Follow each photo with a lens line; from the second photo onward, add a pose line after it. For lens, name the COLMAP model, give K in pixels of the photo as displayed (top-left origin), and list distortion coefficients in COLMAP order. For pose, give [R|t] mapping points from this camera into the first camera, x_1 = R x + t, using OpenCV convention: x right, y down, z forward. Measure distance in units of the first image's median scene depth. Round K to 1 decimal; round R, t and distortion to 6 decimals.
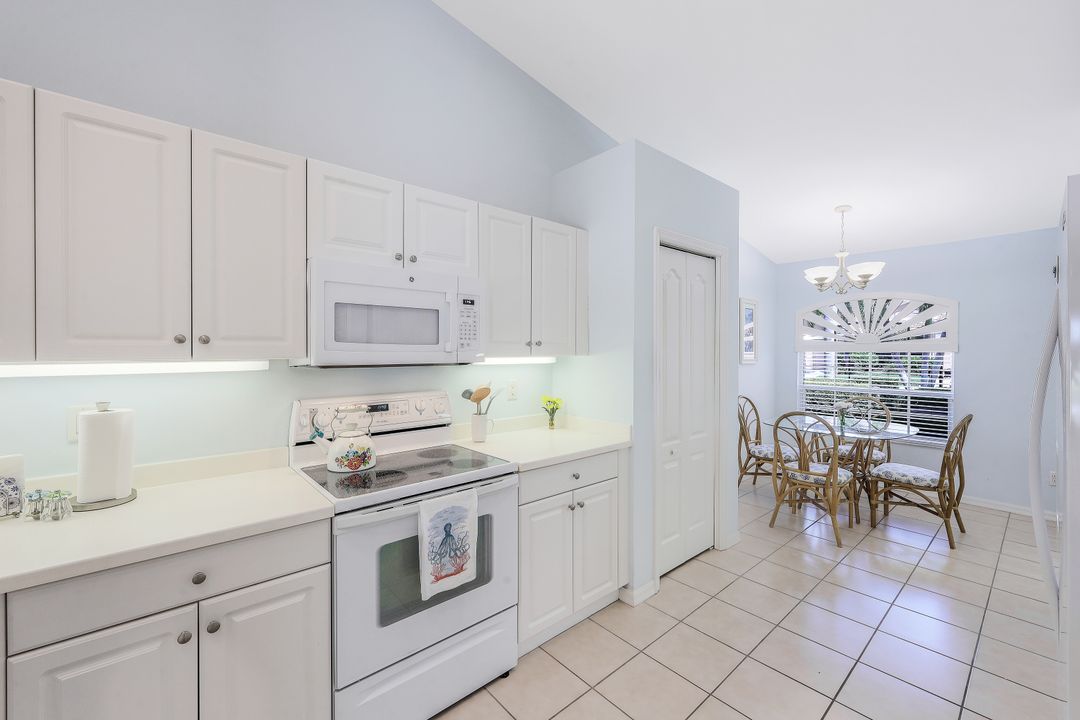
lens RADIAL K [[443.4, 0, 536.0], [0, 443.4, 351.1], [0, 0, 1]] dist [-0.001920, 0.000003]
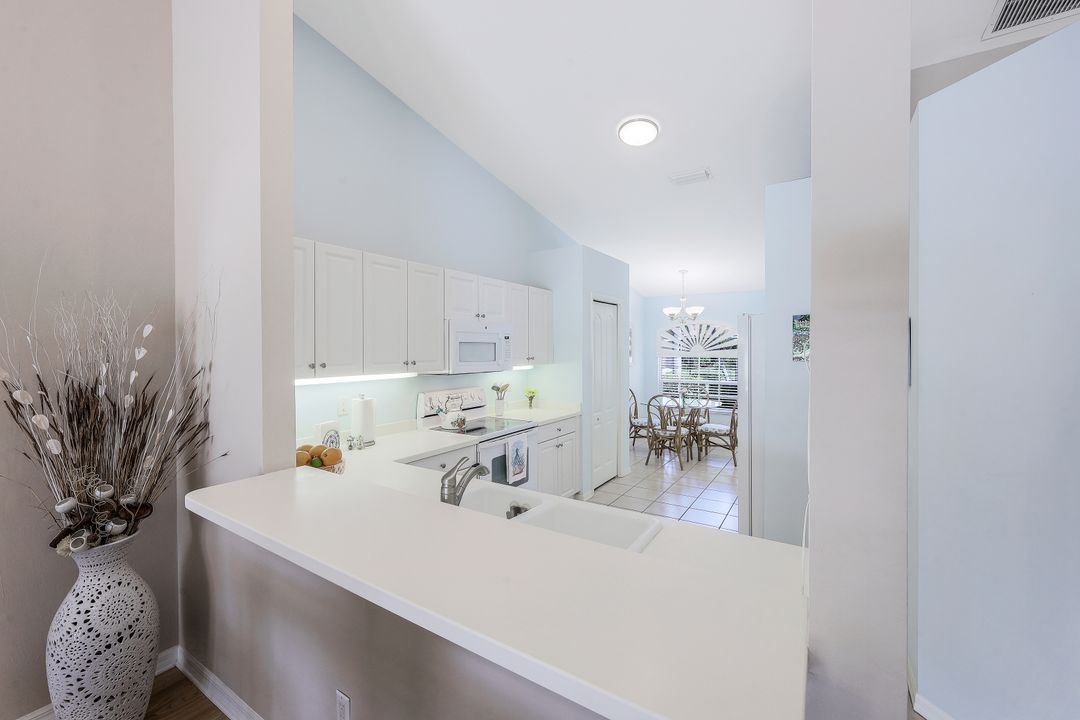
lens RADIAL K [[443.4, 0, 536.0], [0, 443.4, 351.1], [0, 0, 1]] dist [-0.001920, 0.000003]
pose [[0.961104, -0.004721, 0.276147, -0.426058], [0.004608, 0.999989, 0.001059, -0.043911], [-0.276149, 0.000254, 0.961115, -0.636164]]
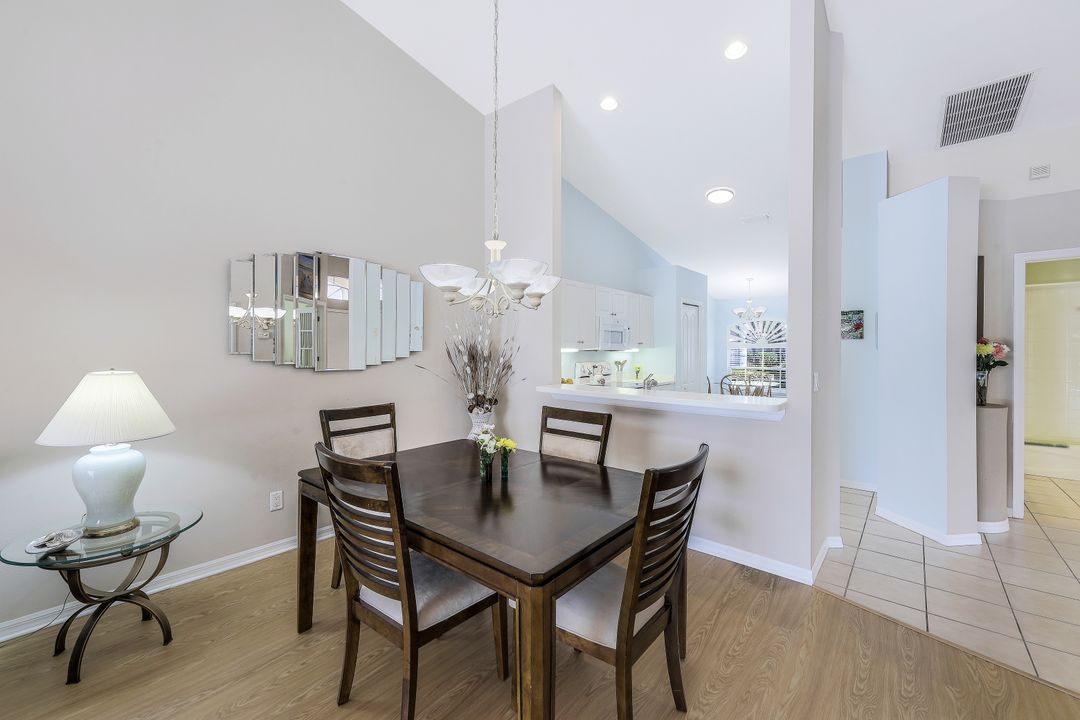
lens RADIAL K [[443.4, 0, 536.0], [0, 443.4, 351.1], [0, 0, 1]] dist [-0.001920, 0.000003]
pose [[0.988374, -0.000783, 0.152041, -0.911031], [0.000840, 1.000000, -0.000313, 0.025716], [-0.152041, 0.000437, 0.988374, -1.337045]]
